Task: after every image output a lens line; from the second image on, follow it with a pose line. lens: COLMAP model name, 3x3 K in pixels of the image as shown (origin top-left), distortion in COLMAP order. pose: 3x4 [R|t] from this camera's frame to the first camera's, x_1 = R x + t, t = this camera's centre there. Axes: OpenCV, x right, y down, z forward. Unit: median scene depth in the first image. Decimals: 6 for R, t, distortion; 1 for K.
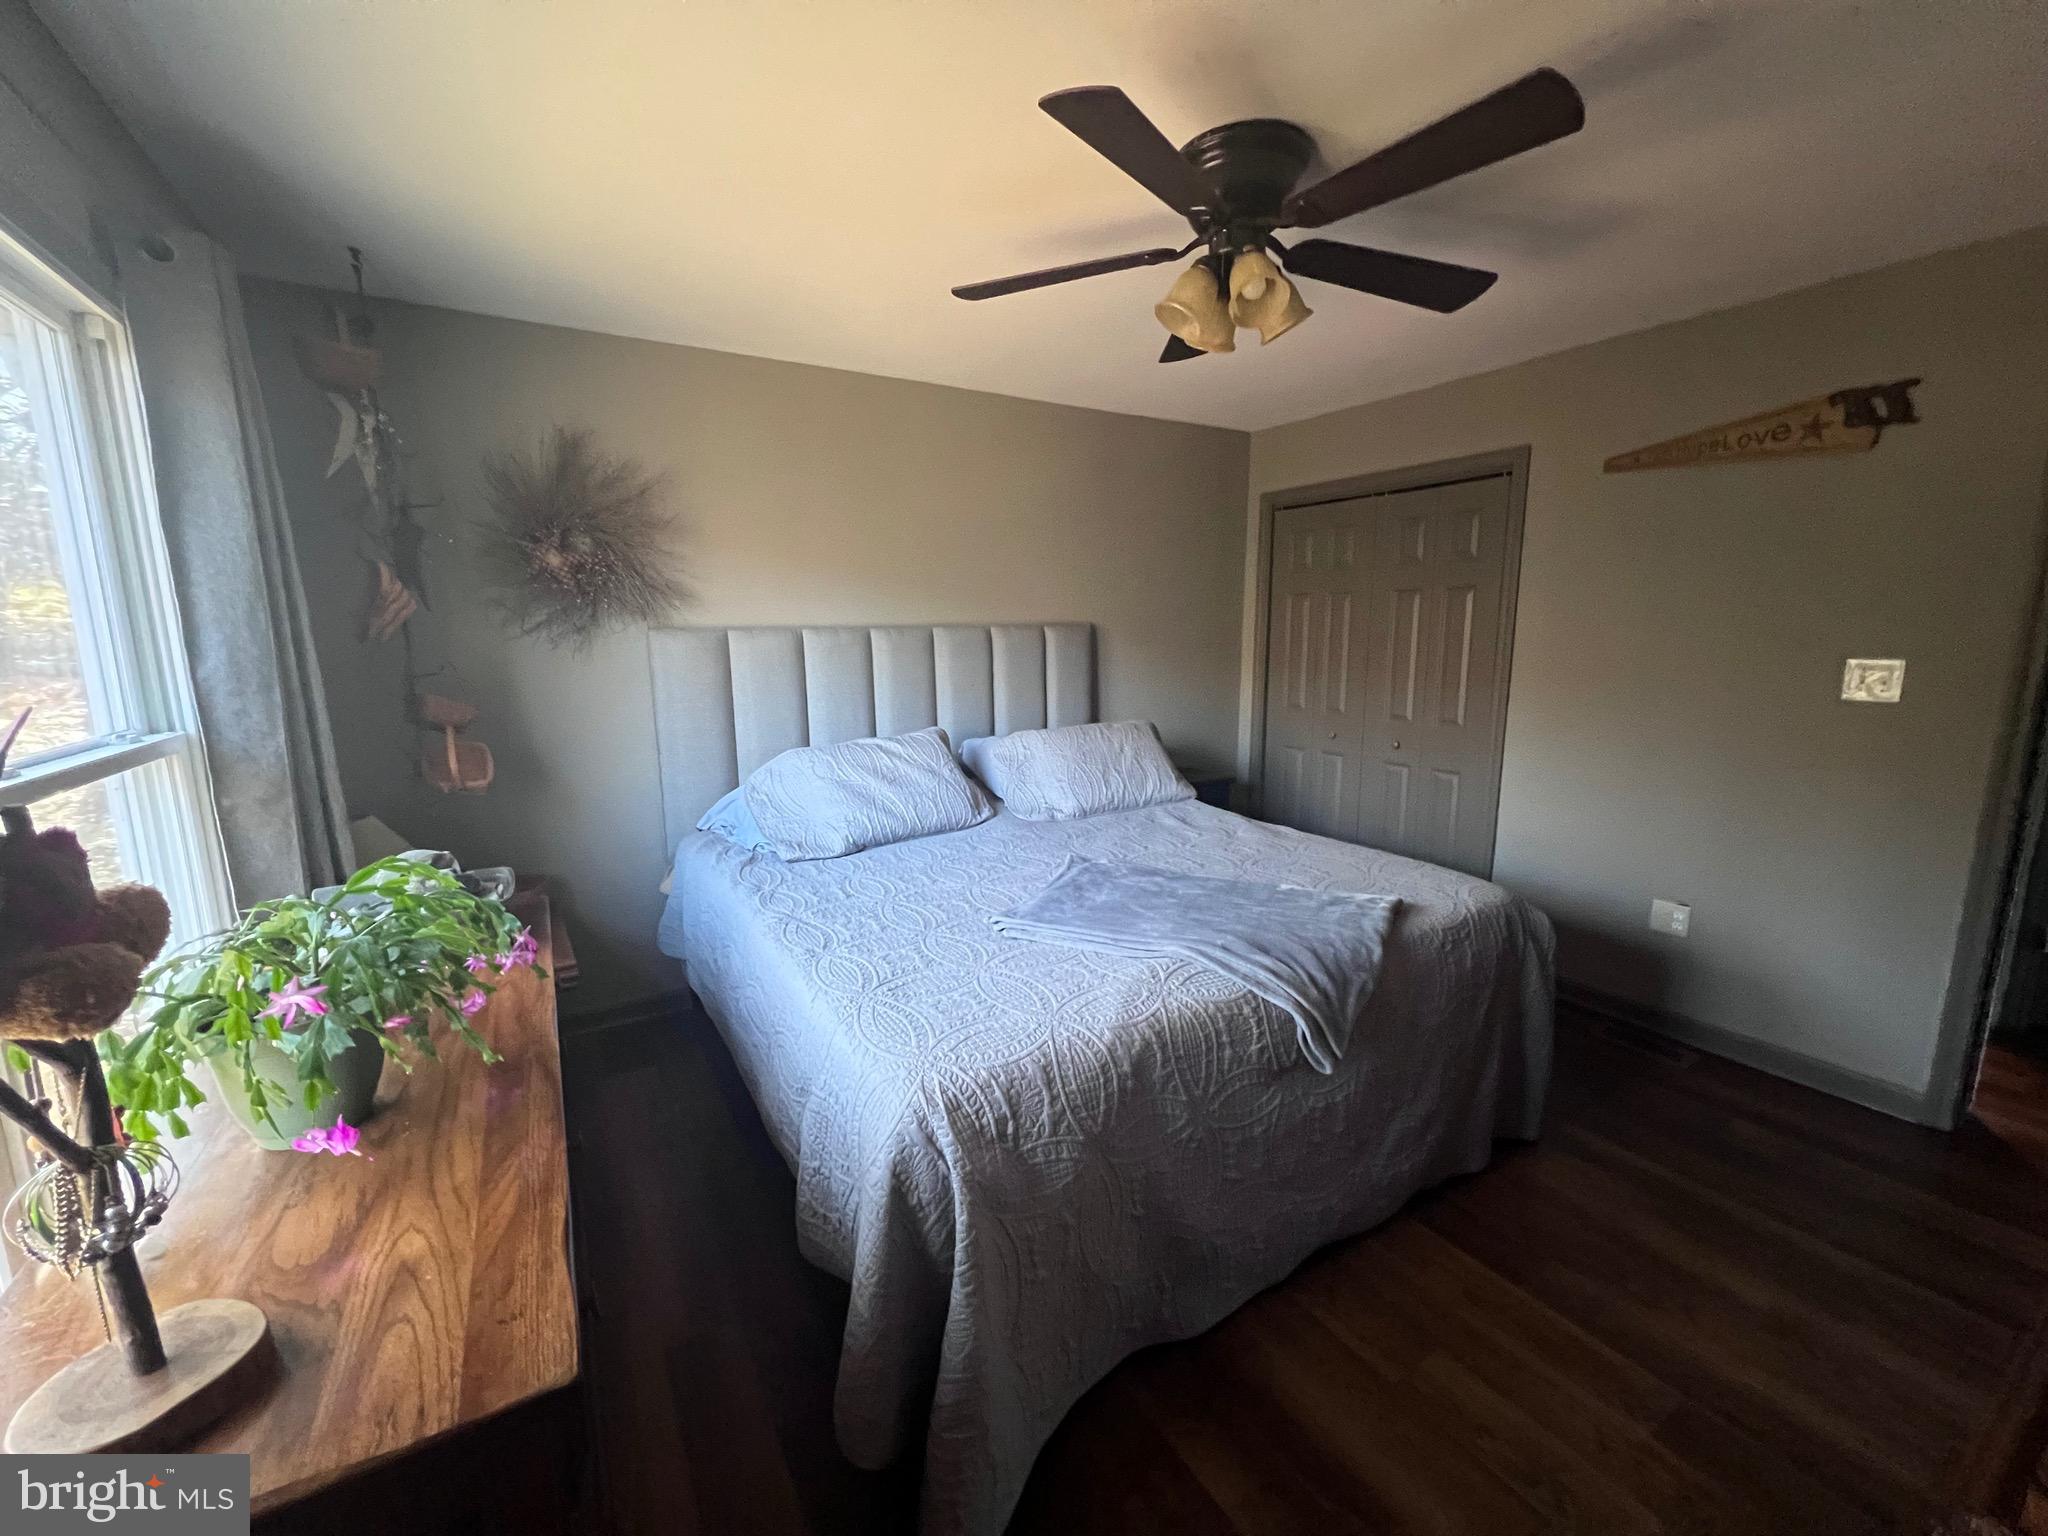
lens RADIAL K [[812.7, 0, 1023.7], [0, 812.7, 770.1], [0, 0, 1]] dist [-0.010015, 0.001799]
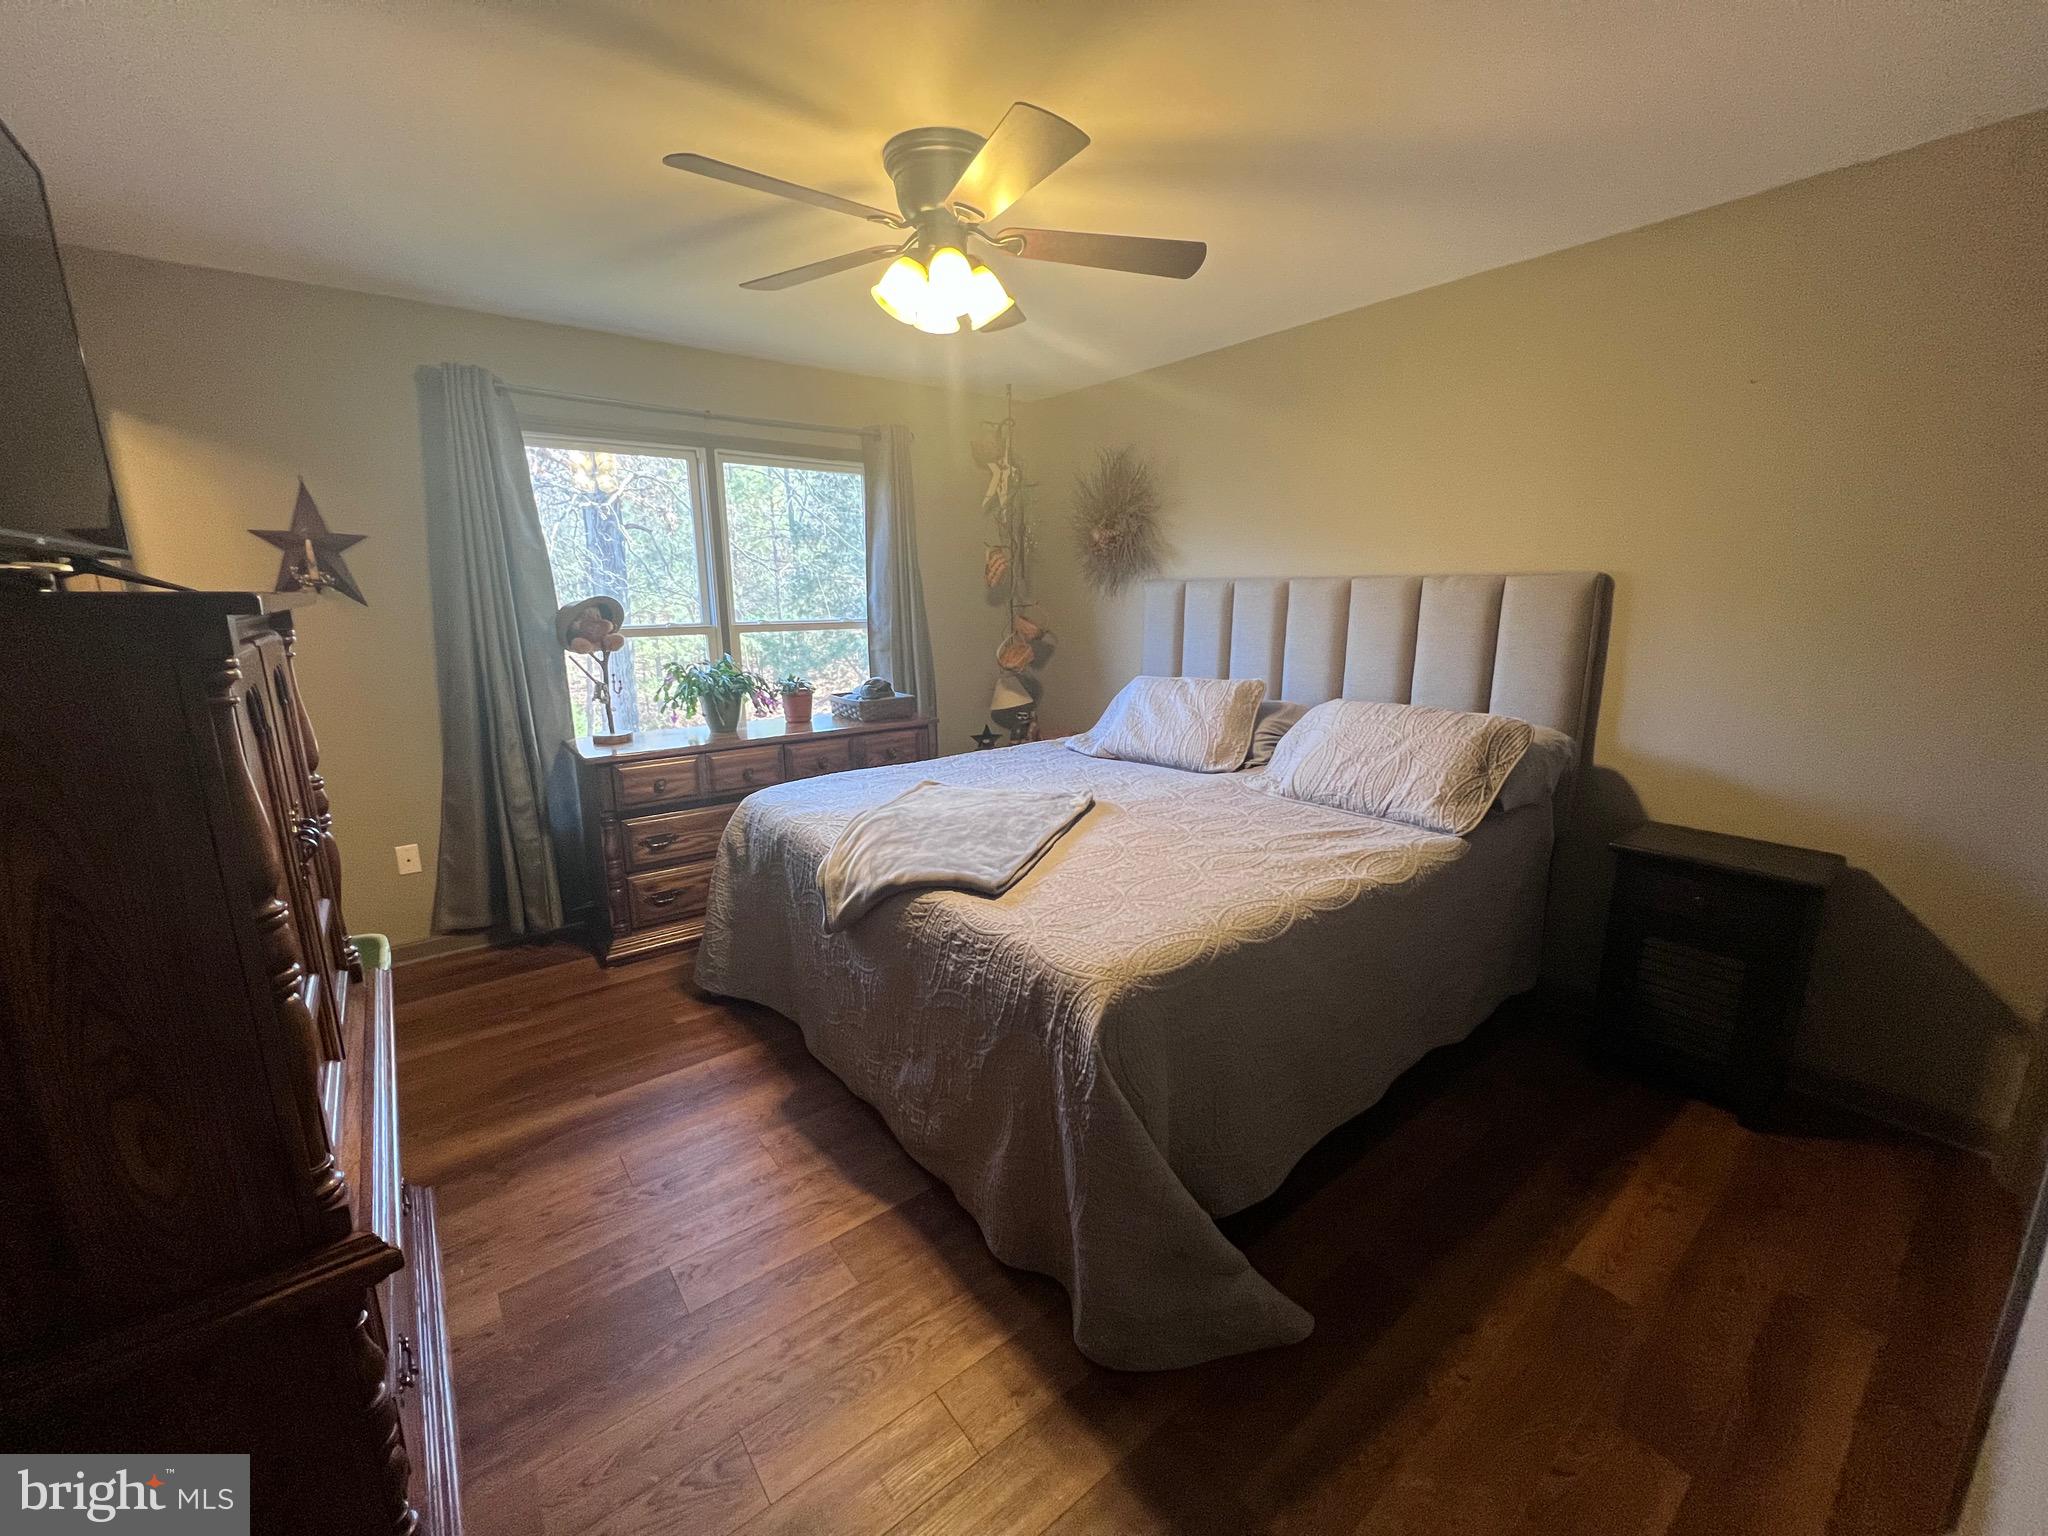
lens RADIAL K [[812.7, 0, 1024.0], [0, 812.7, 764.1], [0, 0, 1]] dist [-0.010015, 0.001799]
pose [[0.117742, 0.229729, -0.966106, 0.994884], [-0.162315, 0.964242, 0.209504, -0.133129], [0.979689, 0.132146, 0.150821, 0.657029]]
